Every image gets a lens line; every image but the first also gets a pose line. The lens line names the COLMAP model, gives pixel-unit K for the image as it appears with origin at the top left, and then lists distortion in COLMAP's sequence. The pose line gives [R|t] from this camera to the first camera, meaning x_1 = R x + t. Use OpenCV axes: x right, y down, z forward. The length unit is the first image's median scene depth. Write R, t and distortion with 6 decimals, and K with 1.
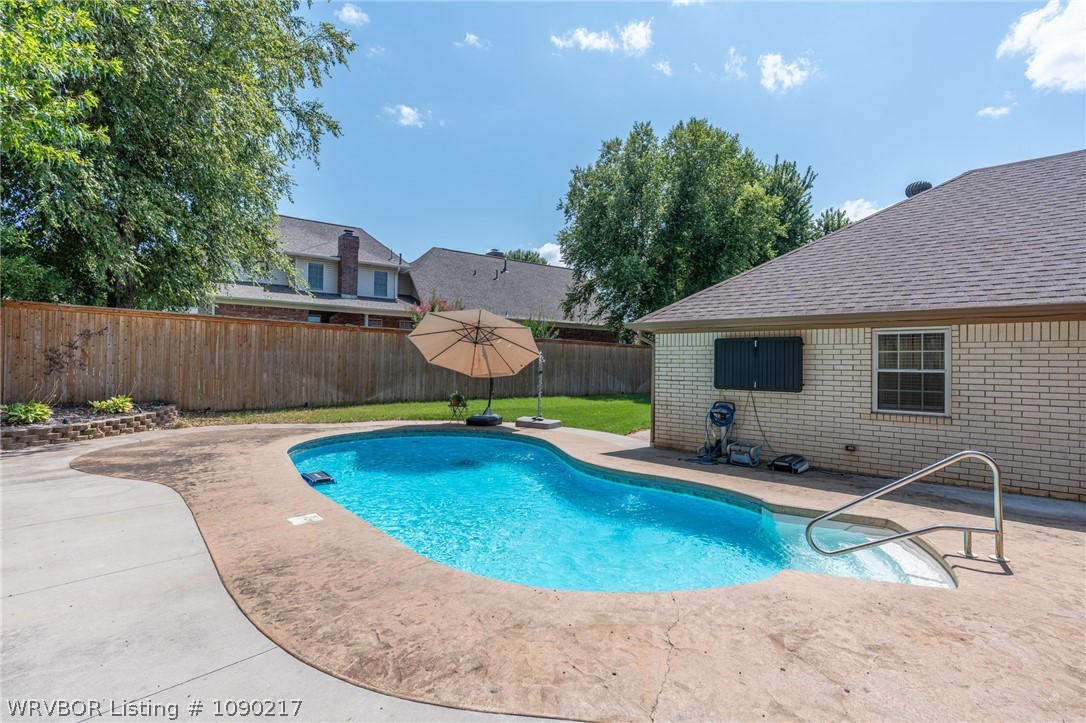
lens RADIAL K [[512.7, 0, 541.0], [0, 512.7, 361.9], [0, 0, 1]] dist [-0.007841, 0.002733]
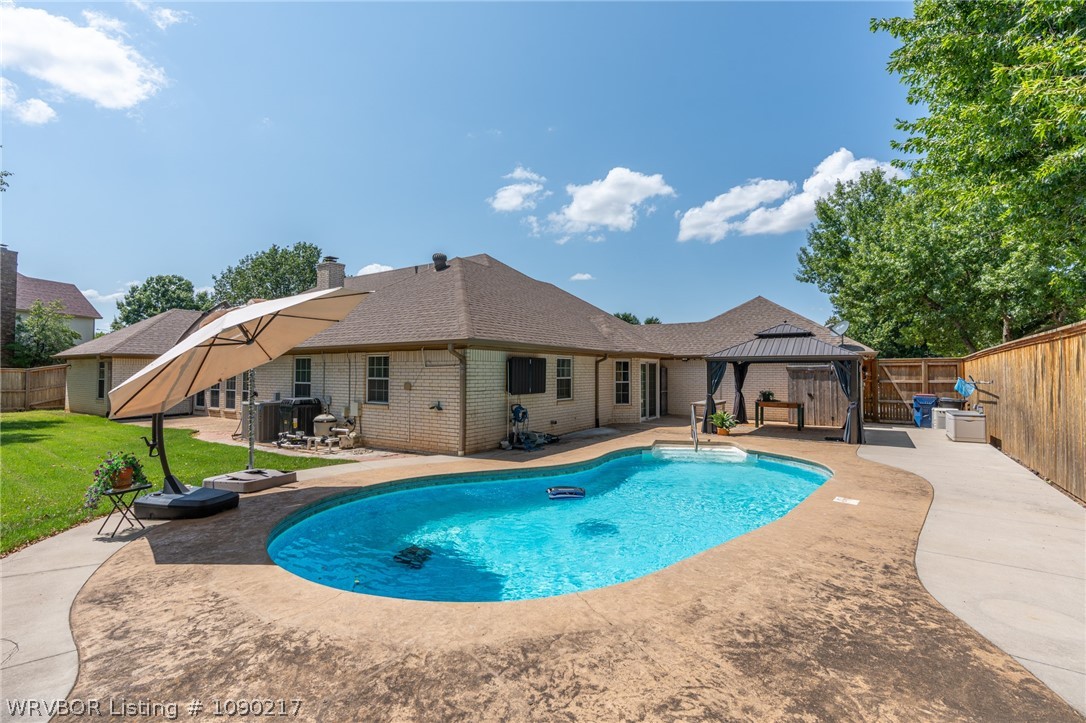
lens RADIAL K [[489.8, 0, 544.2], [0, 489.8, 361.7], [0, 0, 1]] dist [-0.011865, 0.004565]
pose [[-0.157991, 0.005364, 0.987426, -0.768802], [-0.009841, 0.999927, -0.007006, -0.020553], [-0.987391, -0.010824, -0.157927, 0.953950]]
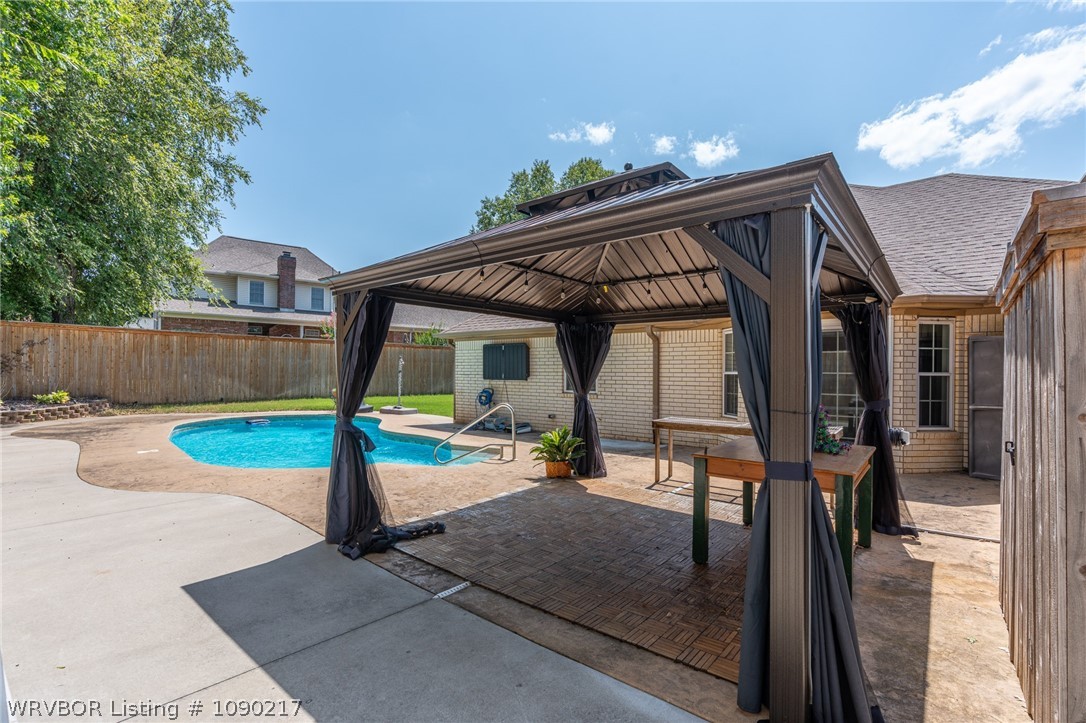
lens RADIAL K [[489.8, 0, 538.1], [0, 489.8, 370.0], [0, 0, 1]] dist [-0.011865, 0.004565]
pose [[0.998784, -0.008183, 0.048615, 0.363608], [0.008034, 0.999962, 0.003259, 0.019373], [-0.048640, -0.002864, 0.998812, -0.324119]]
